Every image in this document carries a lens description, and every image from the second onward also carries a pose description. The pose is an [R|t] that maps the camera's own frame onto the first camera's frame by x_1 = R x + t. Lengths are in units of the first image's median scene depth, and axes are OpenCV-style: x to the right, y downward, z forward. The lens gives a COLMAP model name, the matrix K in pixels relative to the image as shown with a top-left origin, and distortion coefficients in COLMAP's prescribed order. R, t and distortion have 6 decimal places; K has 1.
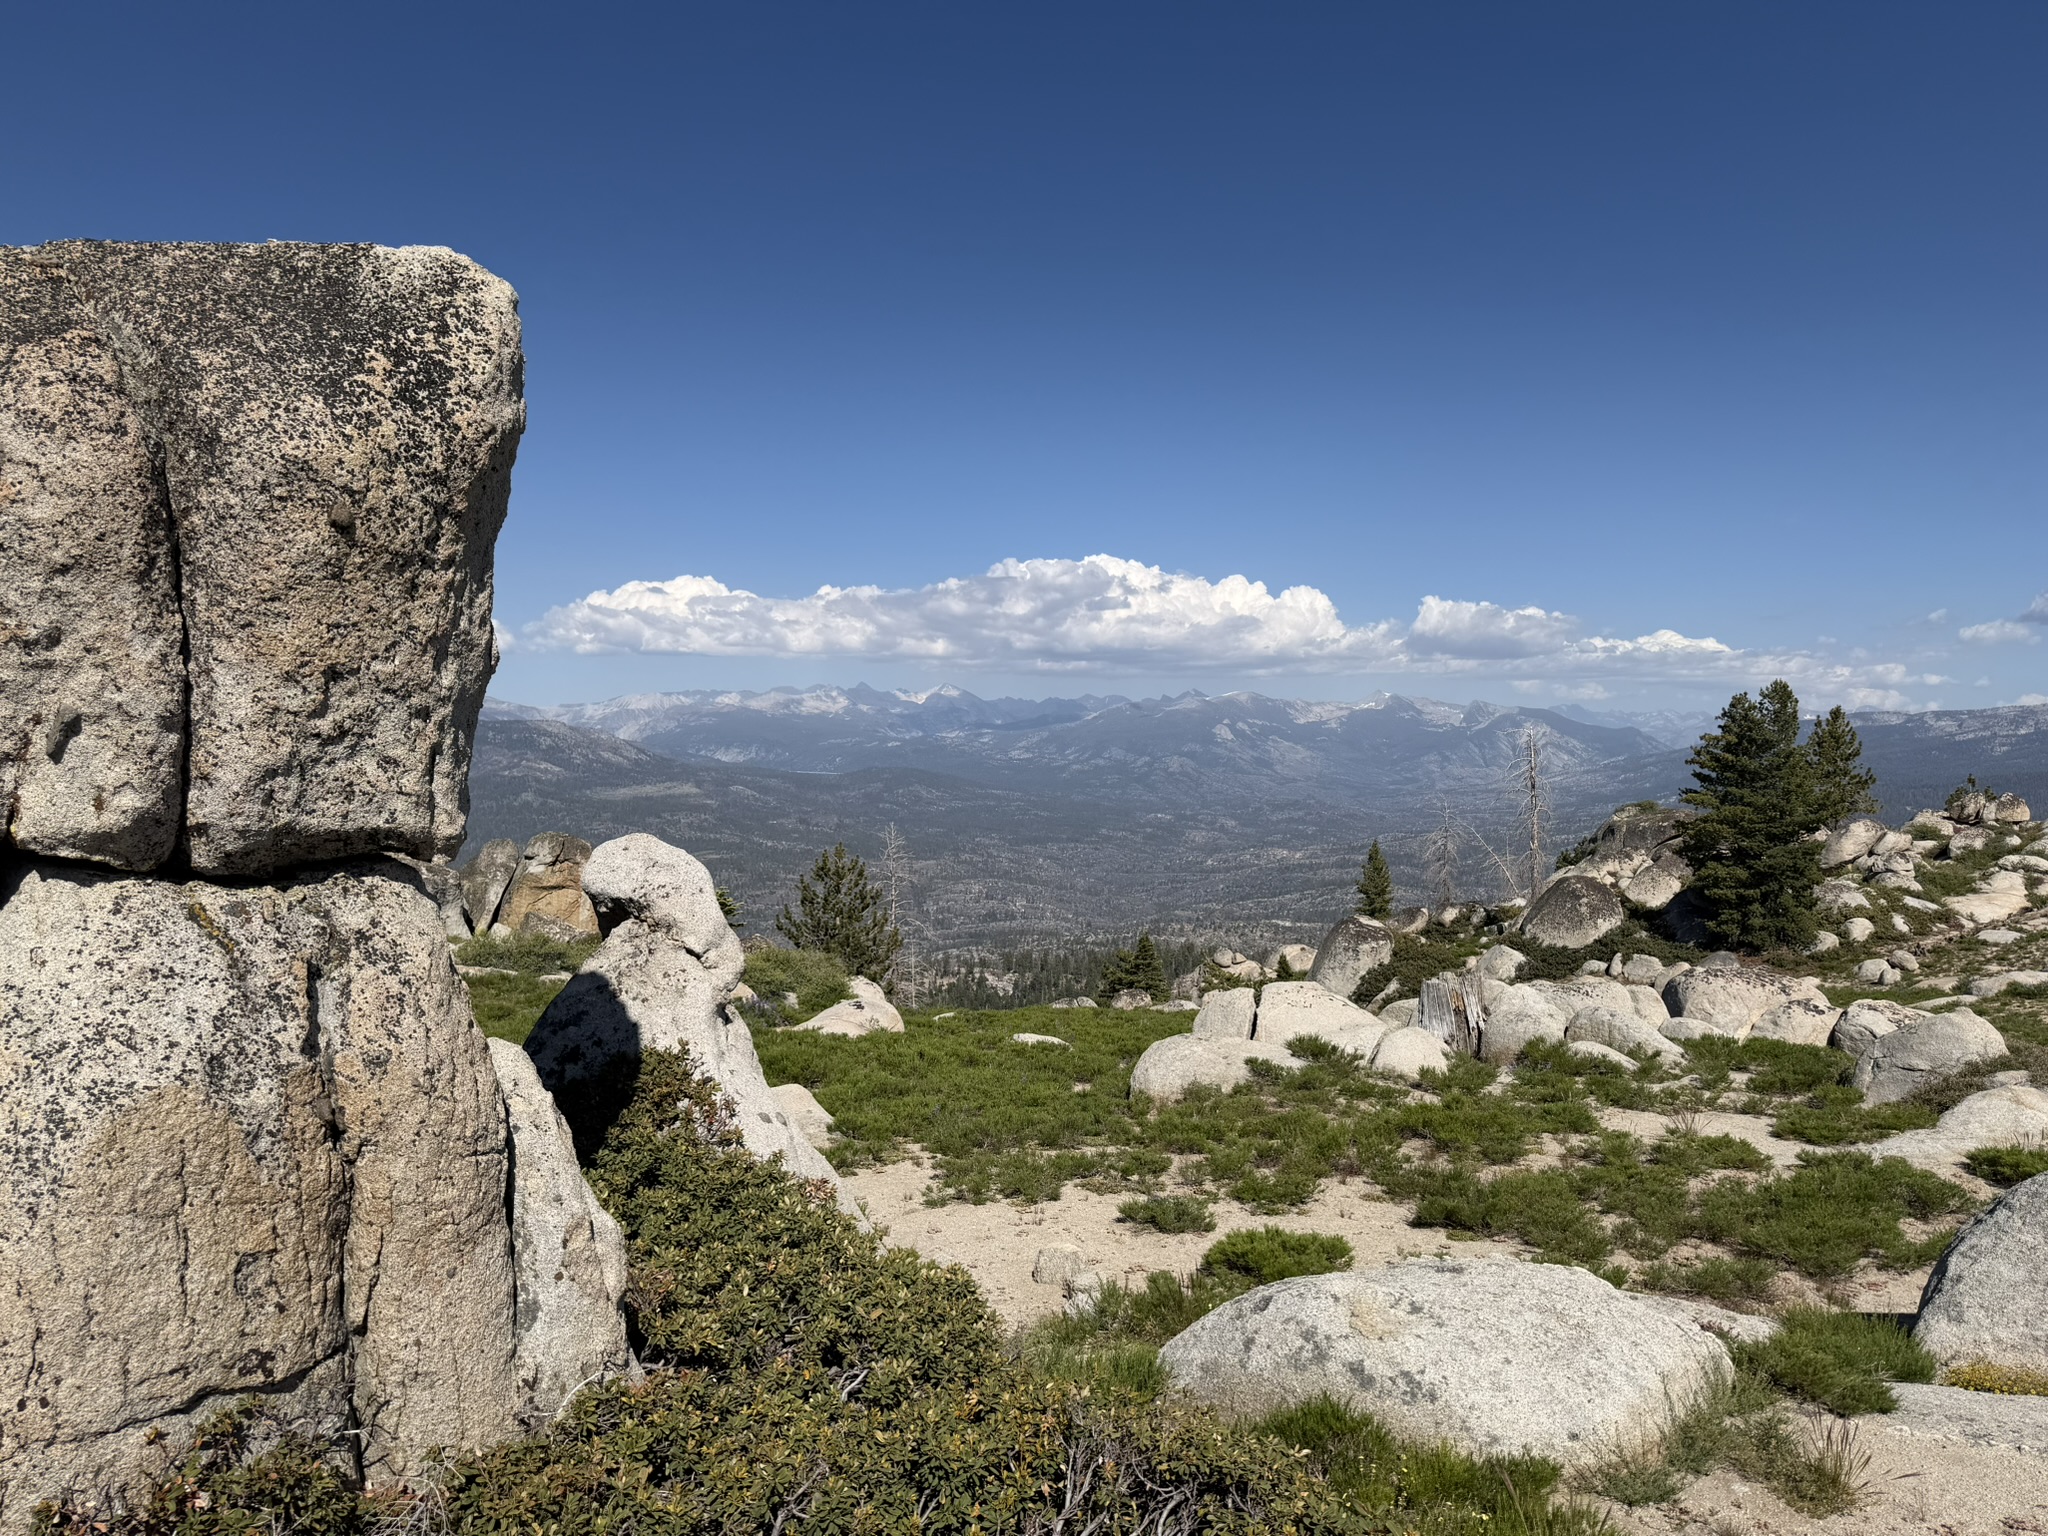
lens RADIAL K [[1410.7, 0, 1005.6], [0, 1410.7, 787.7], [0, 0, 1]] dist [0.008746, -0.037099]
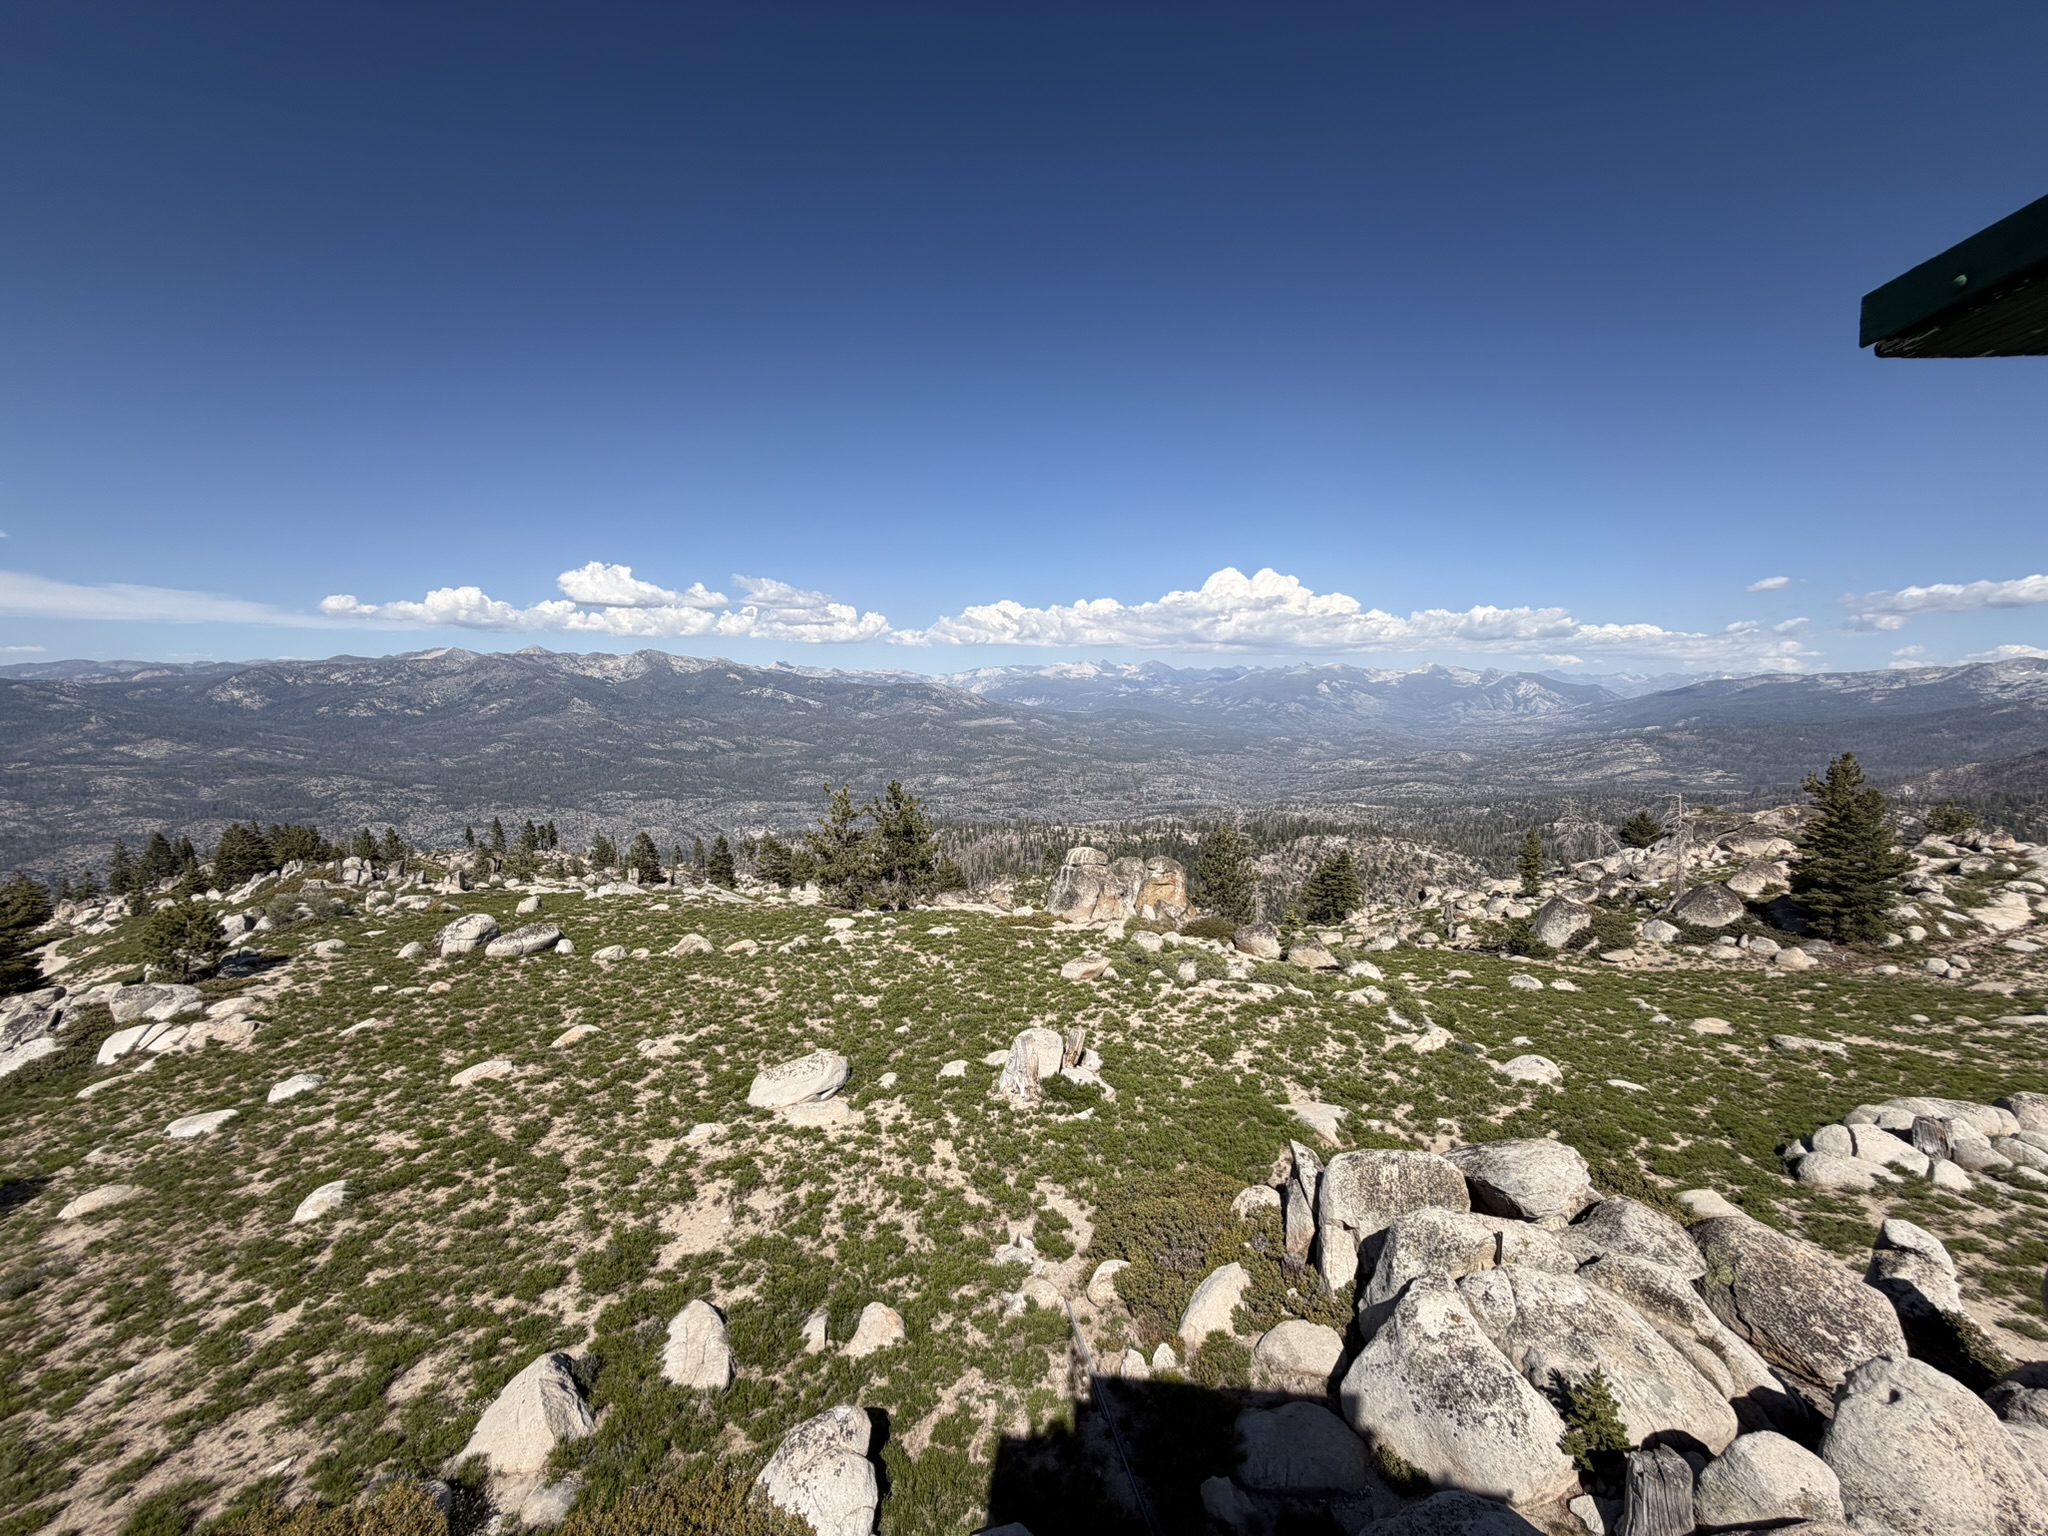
lens RADIAL K [[816.7, 0, 1019.0], [0, 816.7, 758.1], [0, 0, 1]] dist [0.000168, 0.000027]
pose [[0.982679, 0.017006, -0.184534, -0.247031], [-0.006446, 0.998315, 0.057675, -0.142149], [0.185204, -0.055487, 0.981132, -0.136684]]
